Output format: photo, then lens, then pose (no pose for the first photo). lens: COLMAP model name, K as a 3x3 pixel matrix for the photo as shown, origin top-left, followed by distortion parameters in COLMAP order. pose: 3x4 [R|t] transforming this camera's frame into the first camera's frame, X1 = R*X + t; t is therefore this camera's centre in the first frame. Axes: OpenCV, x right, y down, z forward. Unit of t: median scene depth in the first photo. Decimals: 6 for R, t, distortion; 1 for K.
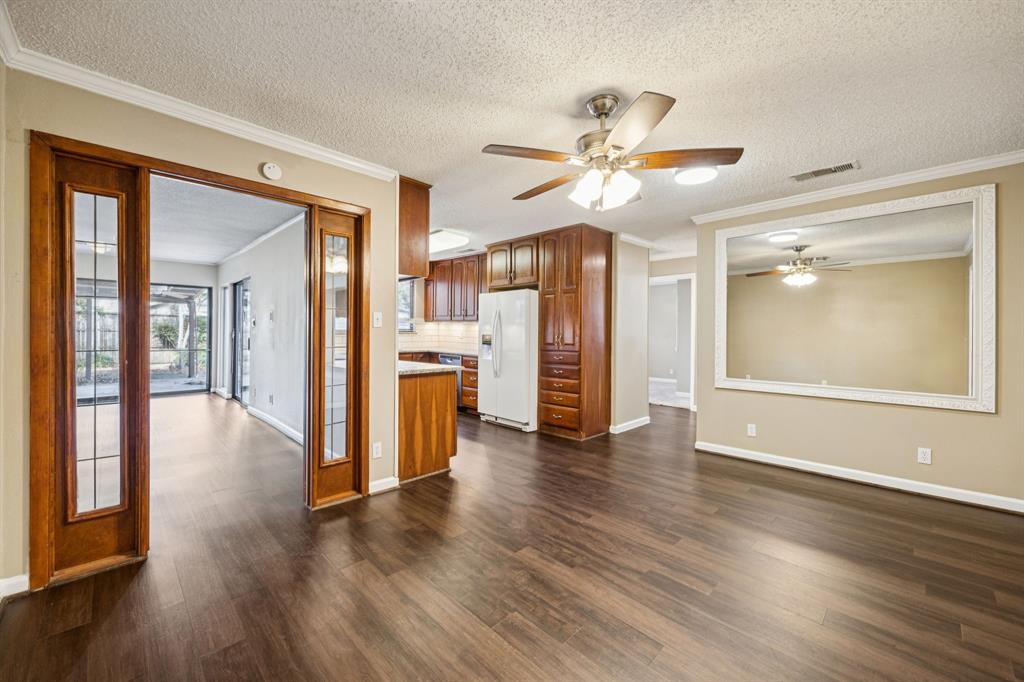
lens RADIAL K [[403.7, 0, 514.9], [0, 403.7, 337.5], [0, 0, 1]] dist [0.002767, 0.000029]
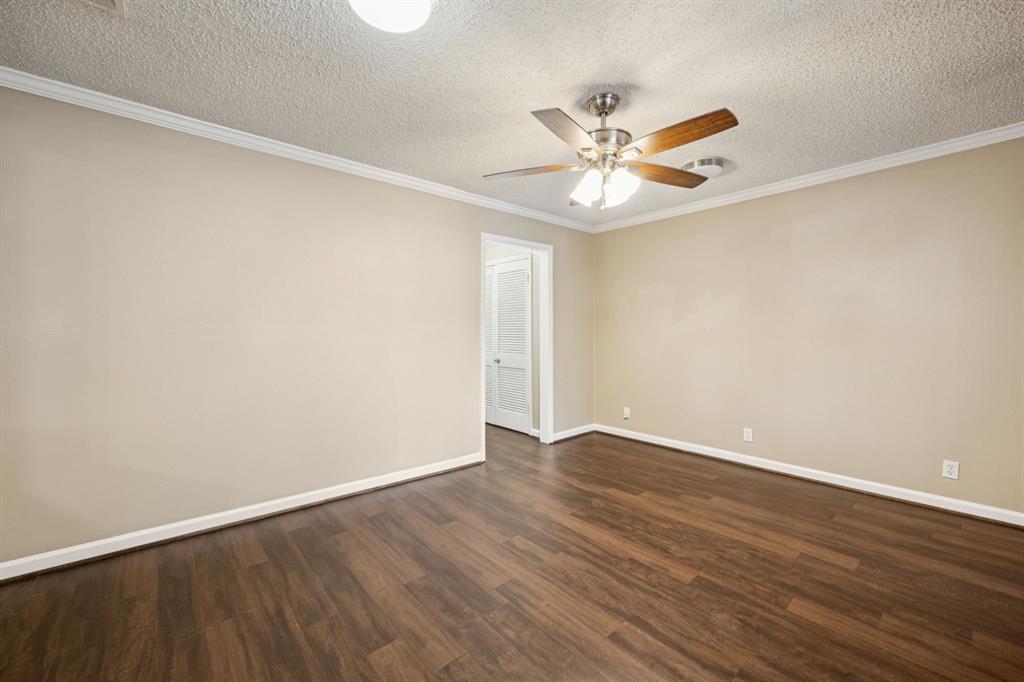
lens RADIAL K [[403.7, 0, 508.1], [0, 403.7, 328.1], [0, 0, 1]] dist [0.002767, 0.000029]
pose [[-0.997036, -0.001582, 0.076917, 0.335316], [-0.000190, 0.999836, 0.018090, -0.030048], [-0.076933, 0.018022, -0.996873, 1.823741]]
